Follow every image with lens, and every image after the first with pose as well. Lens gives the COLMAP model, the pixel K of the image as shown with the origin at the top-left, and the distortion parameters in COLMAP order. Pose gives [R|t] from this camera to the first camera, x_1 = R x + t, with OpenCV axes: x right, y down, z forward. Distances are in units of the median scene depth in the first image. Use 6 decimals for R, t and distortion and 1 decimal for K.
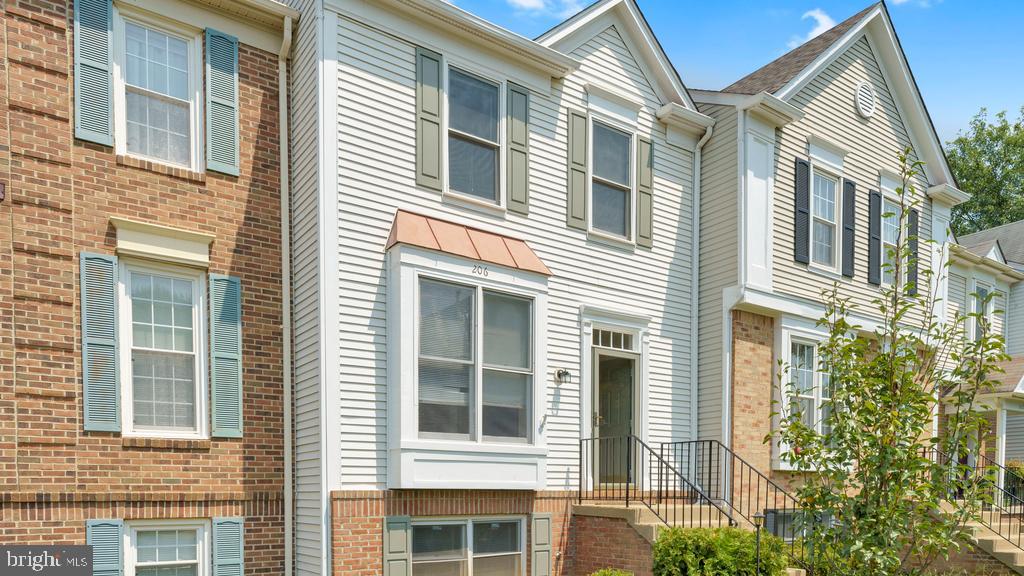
lens RADIAL K [[723.5, 0, 511.7], [0, 723.5, 360.1], [0, 0, 1]] dist [0.000697, -0.002584]
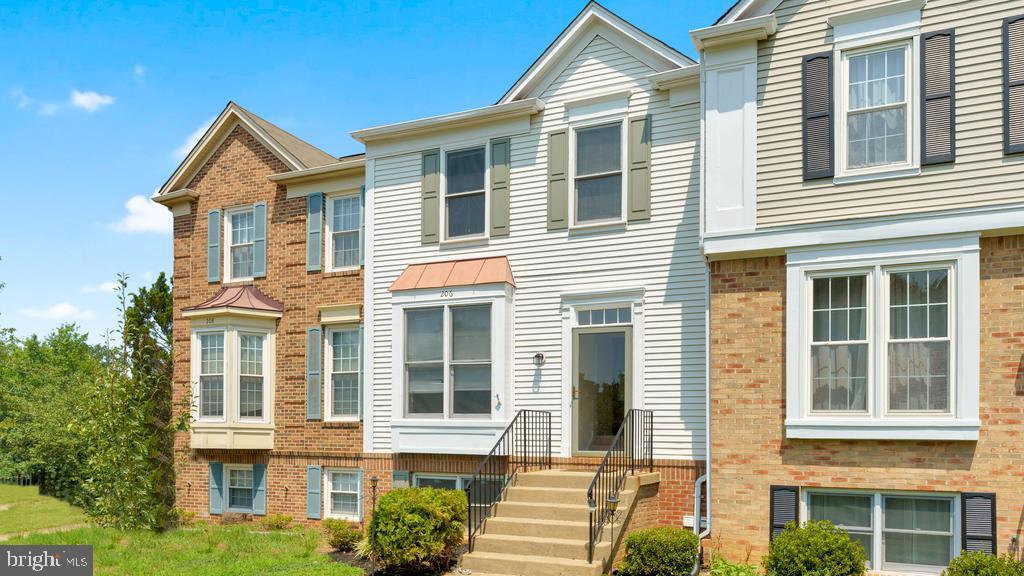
lens RADIAL K [[694.0, 0, 511.7], [0, 694.0, 252.5], [0, 0, 1]] dist [-0.000205, -0.000208]
pose [[0.523653, -0.218695, -0.823383, 1.092046], [0.135868, 0.975558, -0.172704, 0.045125], [0.841027, -0.021434, 0.540568, 0.362872]]
